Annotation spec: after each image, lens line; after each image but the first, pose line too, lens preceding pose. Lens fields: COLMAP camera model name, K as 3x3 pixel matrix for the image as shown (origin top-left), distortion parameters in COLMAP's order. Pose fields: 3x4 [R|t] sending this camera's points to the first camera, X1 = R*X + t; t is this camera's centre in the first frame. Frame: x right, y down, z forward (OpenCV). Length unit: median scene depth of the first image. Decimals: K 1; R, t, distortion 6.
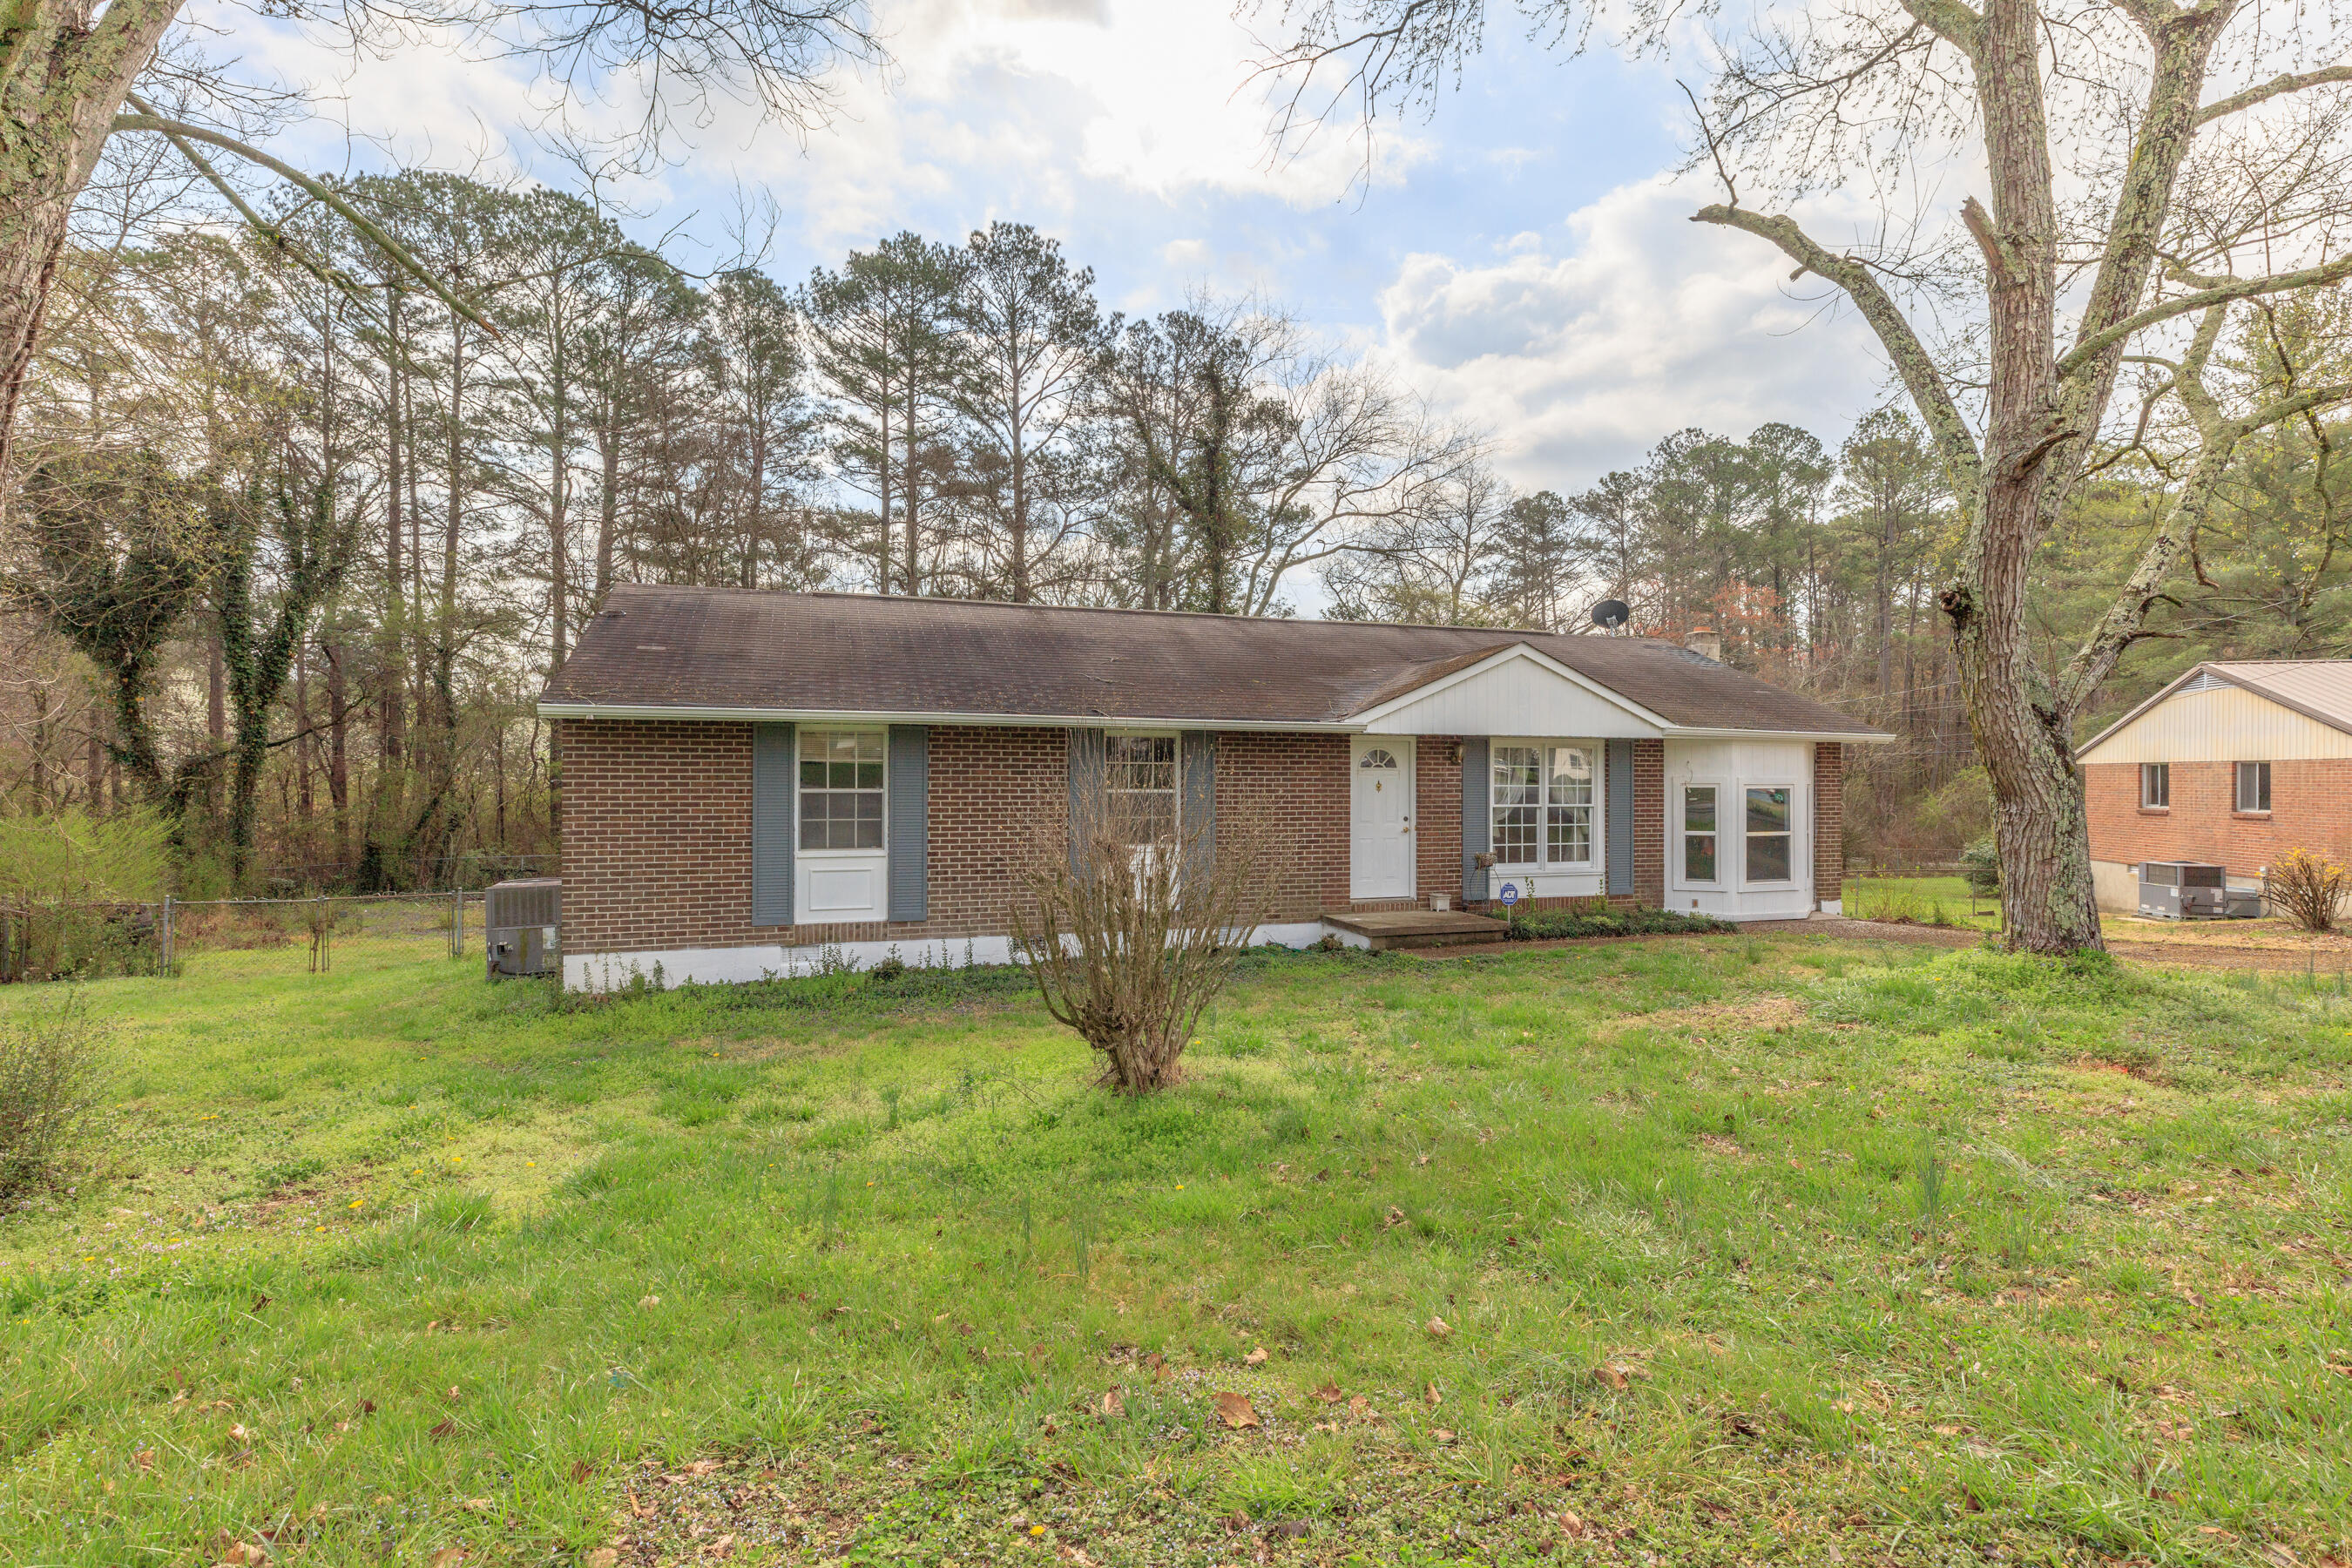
lens RADIAL K [[1071.0, 0, 1176.0], [0, 1071.0, 784.0], [0, 0, 1]] dist [0.000540, 0.000070]
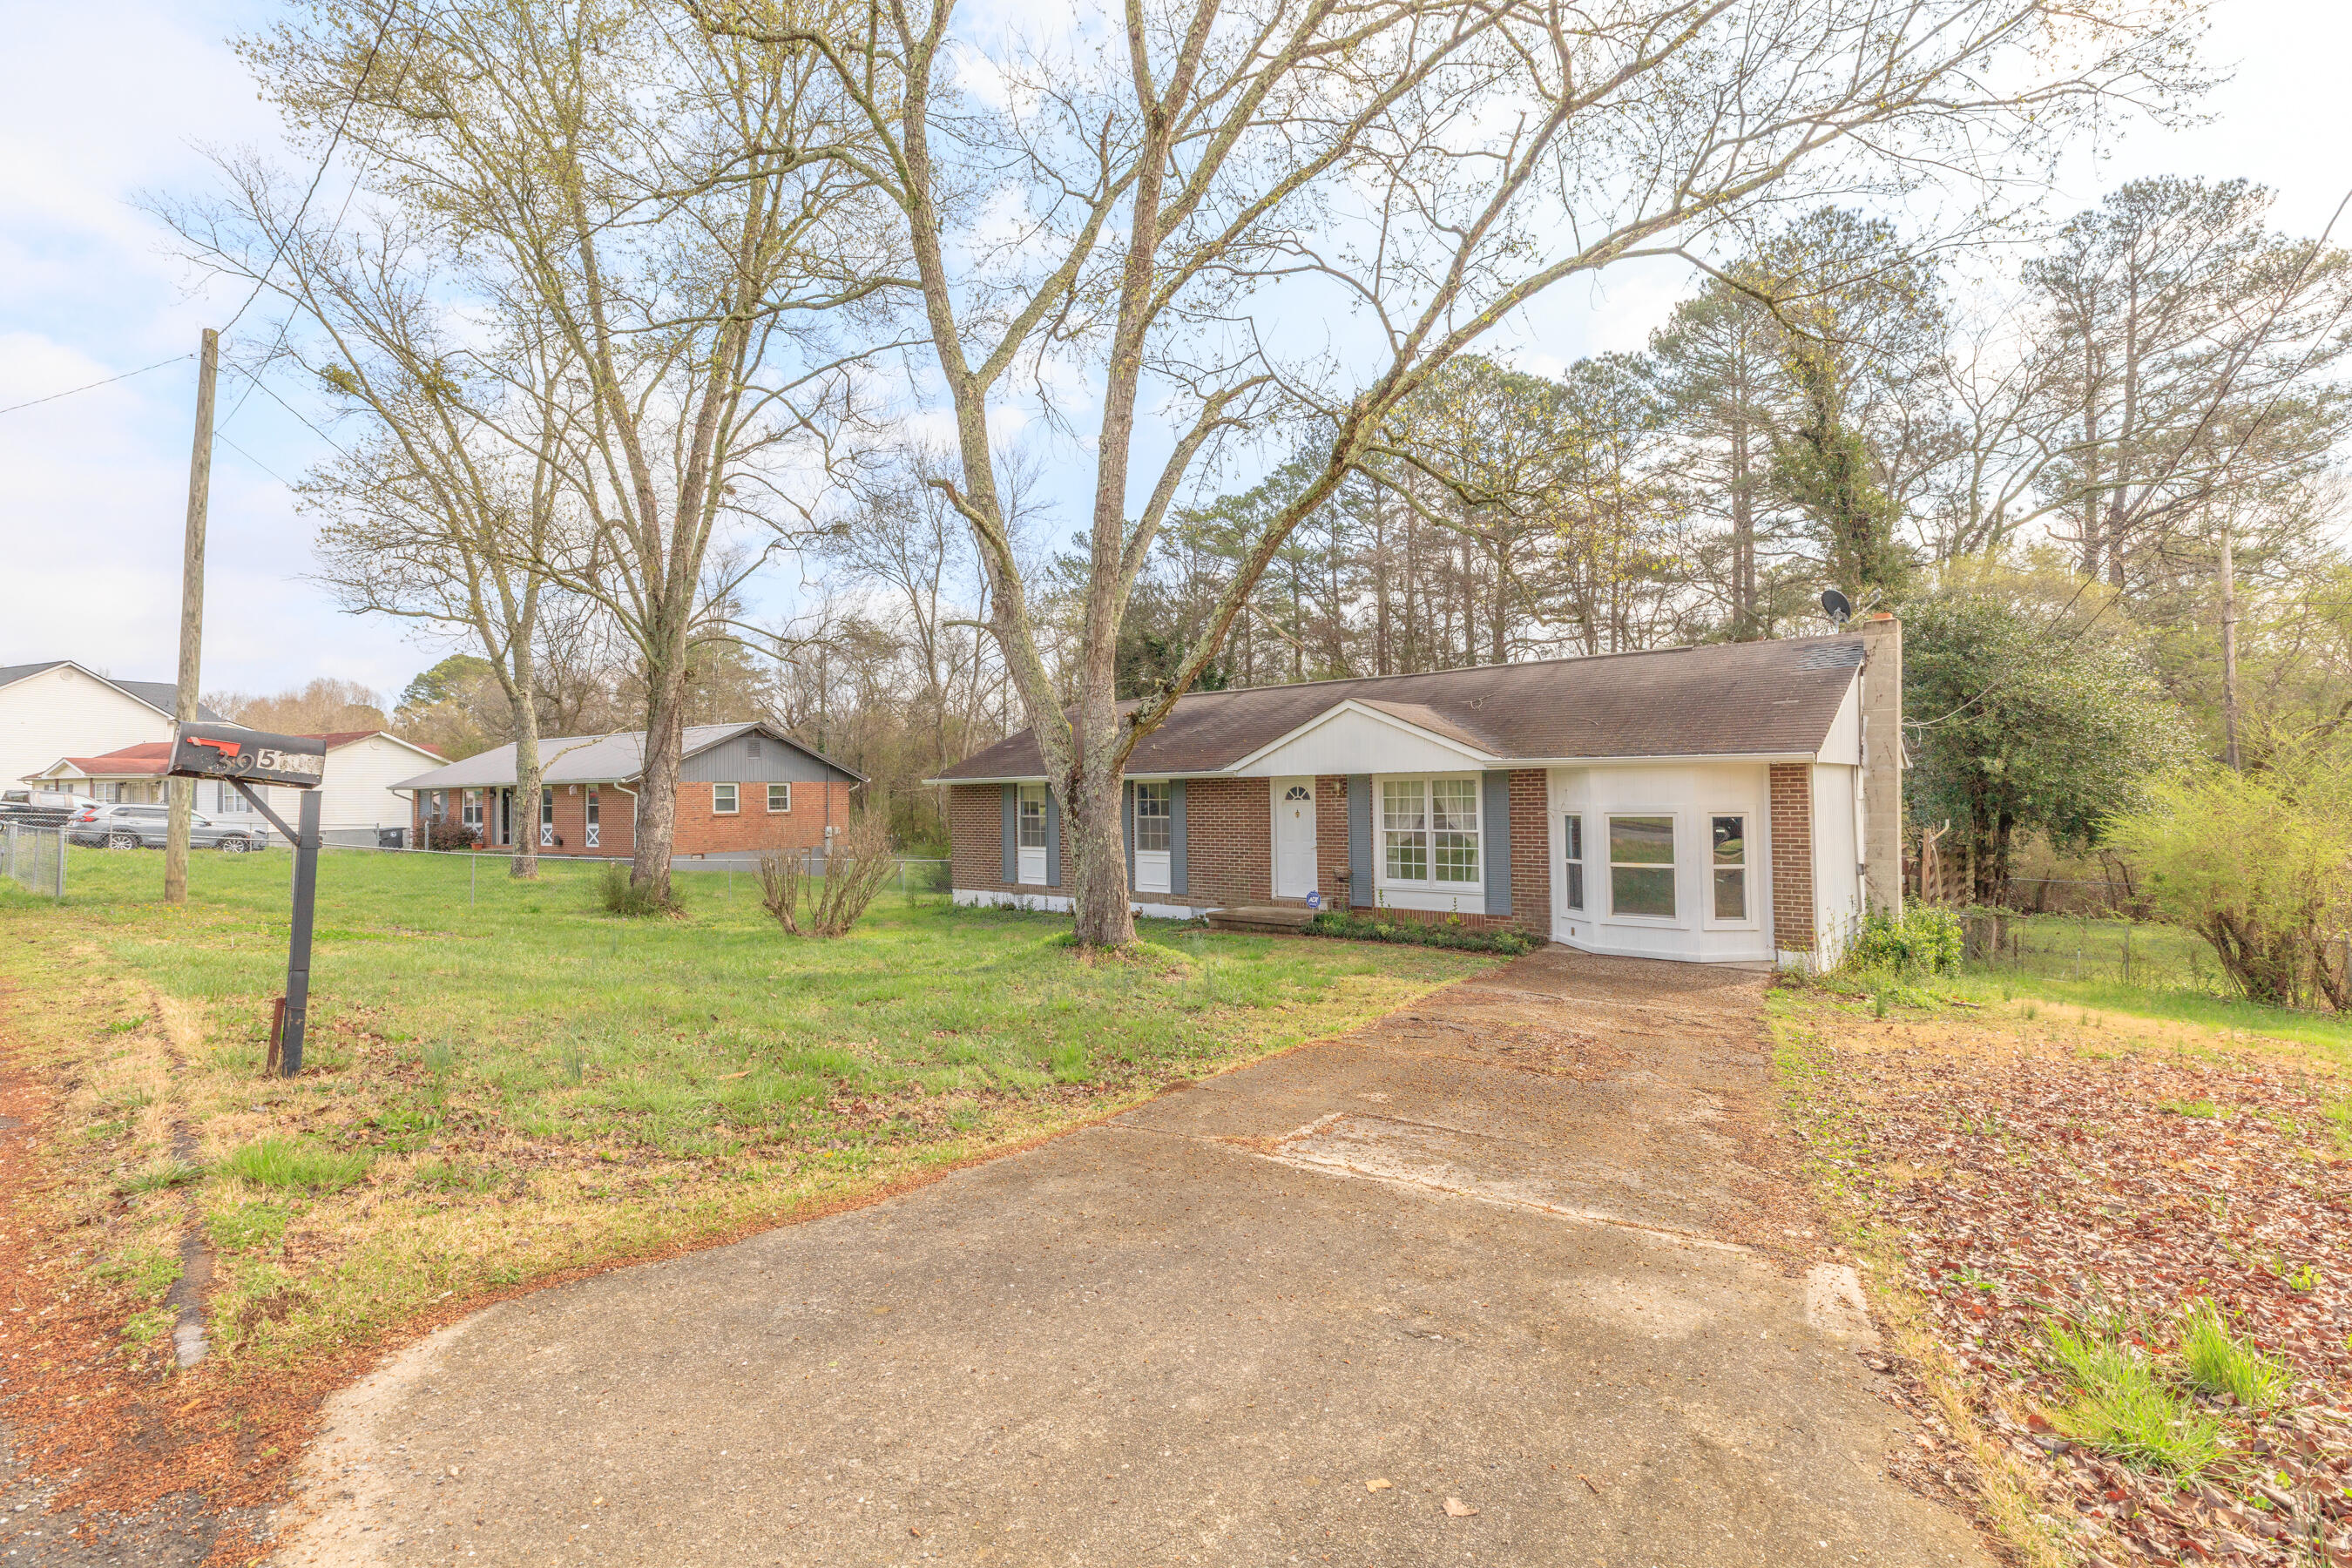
lens RADIAL K [[1071.0, 0, 1176.0], [0, 1071.0, 784.0], [0, 0, 1]] dist [0.000540, 0.000070]
pose [[0.496741, -0.025394, -0.867527, 1.213798], [0.001211, 0.999591, -0.028566, 0.002028], [0.867898, 0.013139, 0.496569, 0.185184]]
